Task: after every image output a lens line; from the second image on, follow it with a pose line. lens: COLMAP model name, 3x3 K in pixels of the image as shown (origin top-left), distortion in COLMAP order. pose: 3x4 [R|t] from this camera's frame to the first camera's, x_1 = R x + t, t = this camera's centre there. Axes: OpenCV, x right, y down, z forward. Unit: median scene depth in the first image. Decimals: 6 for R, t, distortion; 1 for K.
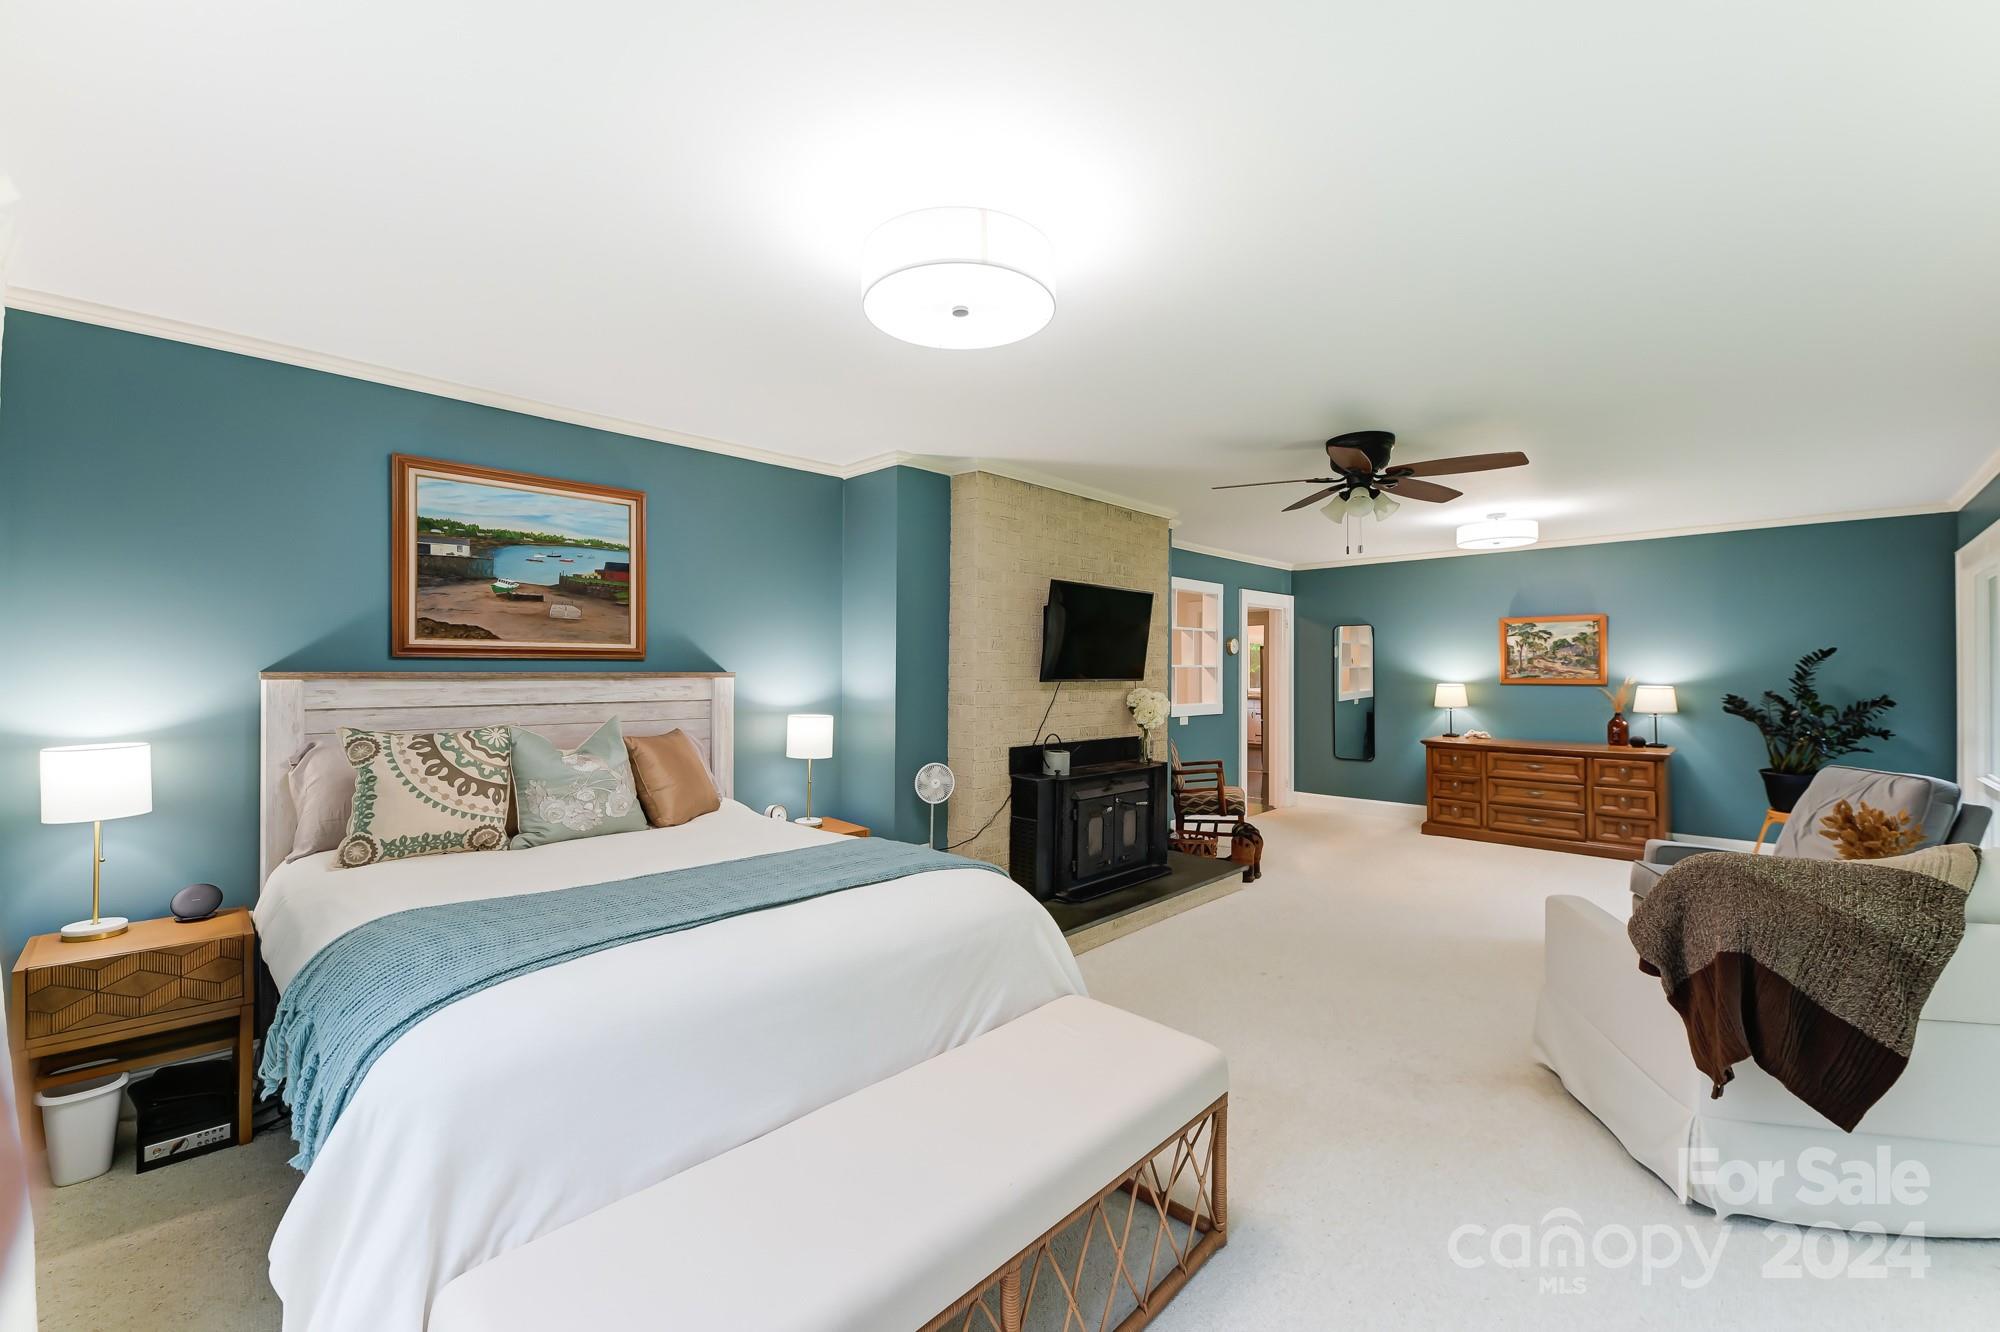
lens RADIAL K [[802.5, 0, 1004.4], [0, 802.5, 661.0], [0, 0, 1]] dist [0.002160, -0.001915]
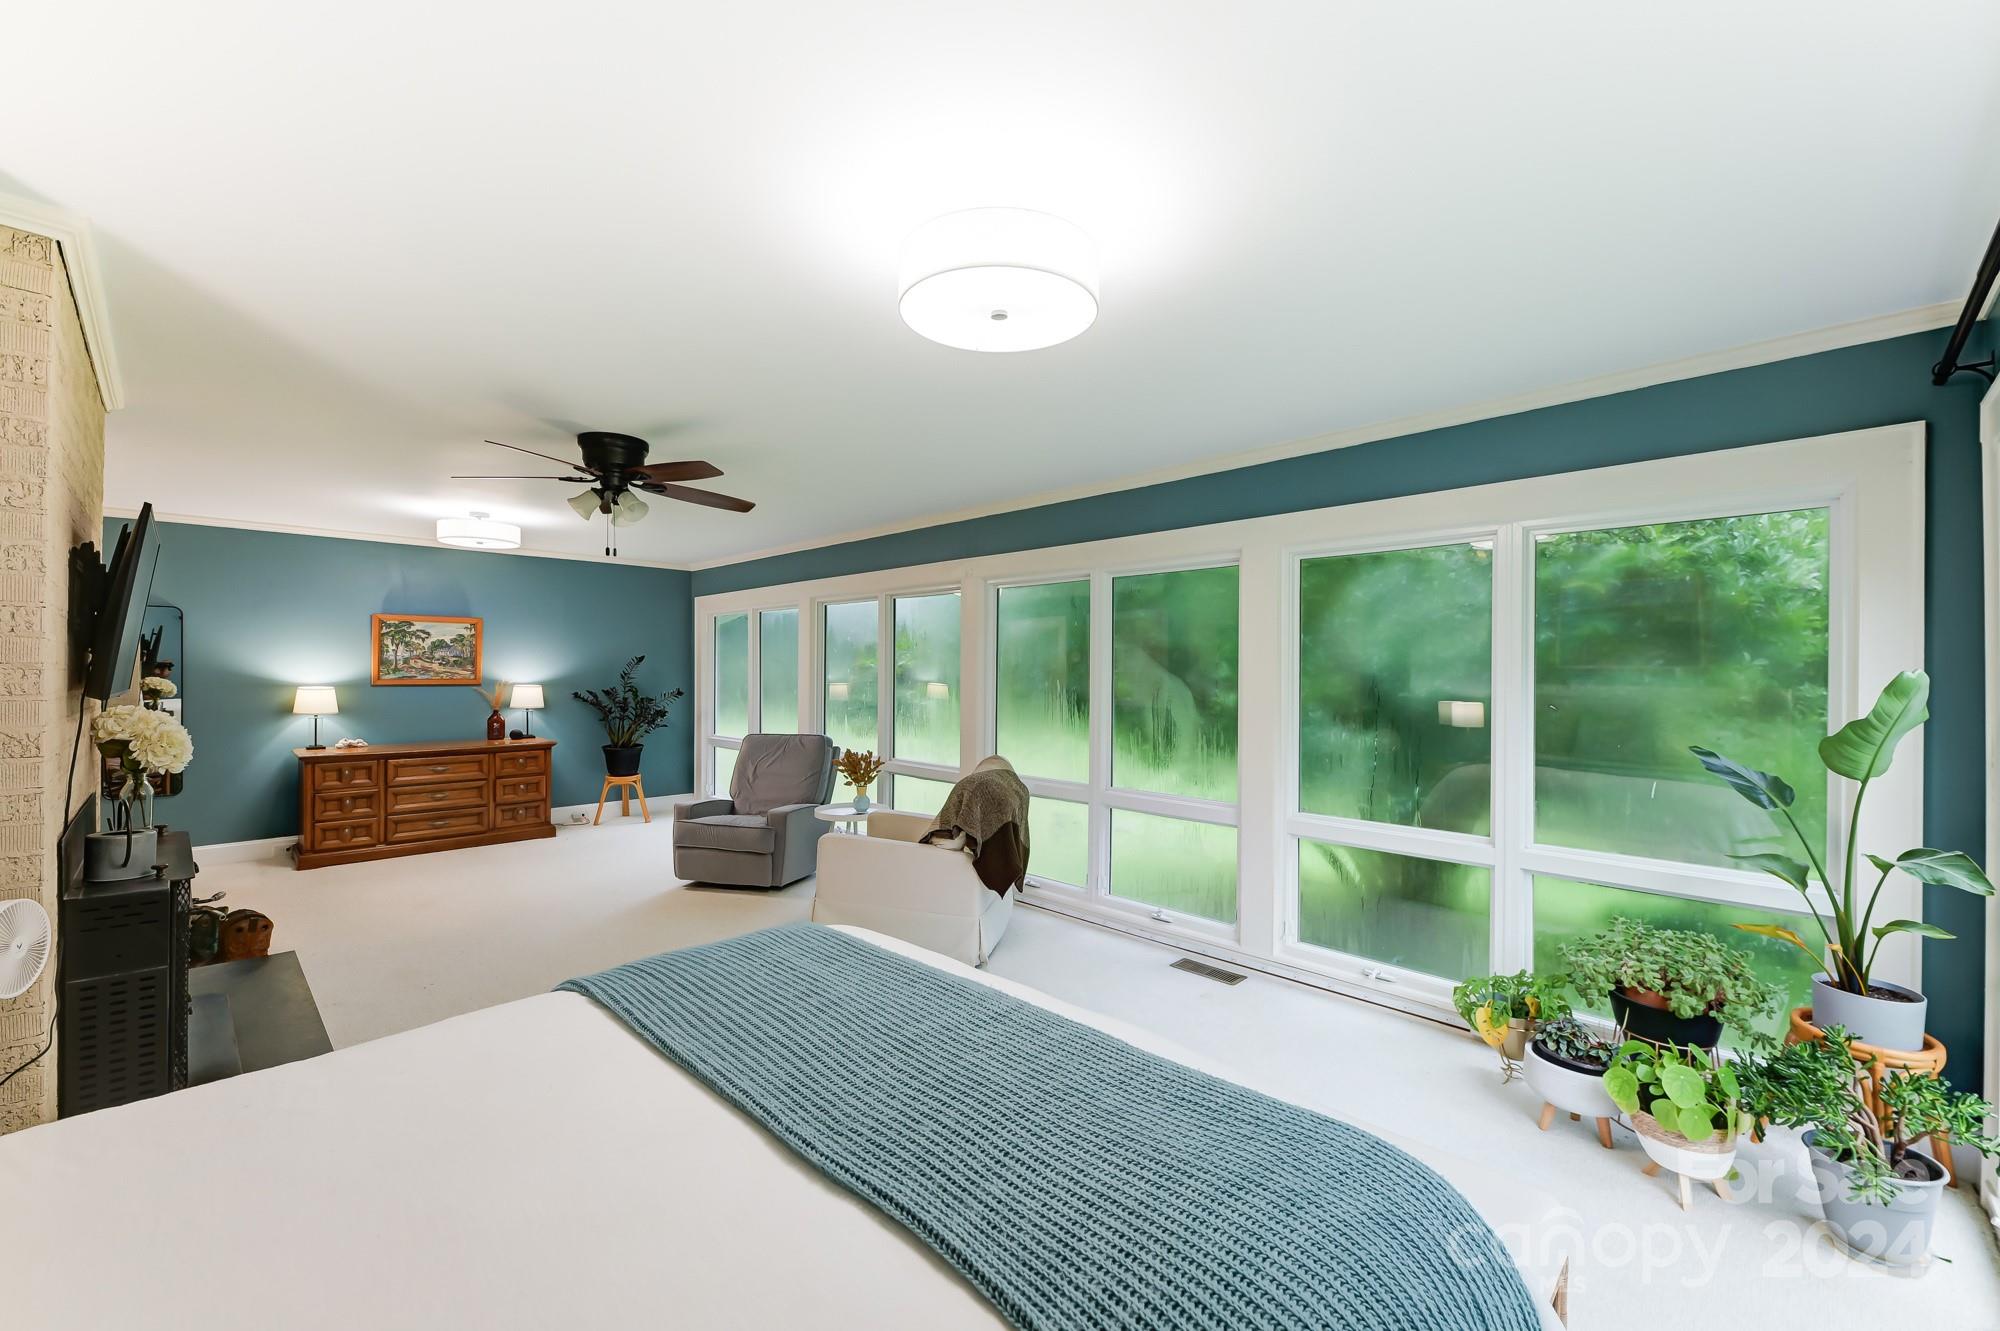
lens RADIAL K [[795.0, 0, 1001.5], [0, 795.0, 668.2], [0, 0, 1]] dist [-0.000295, -0.000674]
pose [[0.015459, -0.003852, 0.999873, -0.291070], [-0.018843, 0.999814, 0.004143, -0.008907], [-0.999703, -0.018905, 0.015384, 0.284578]]
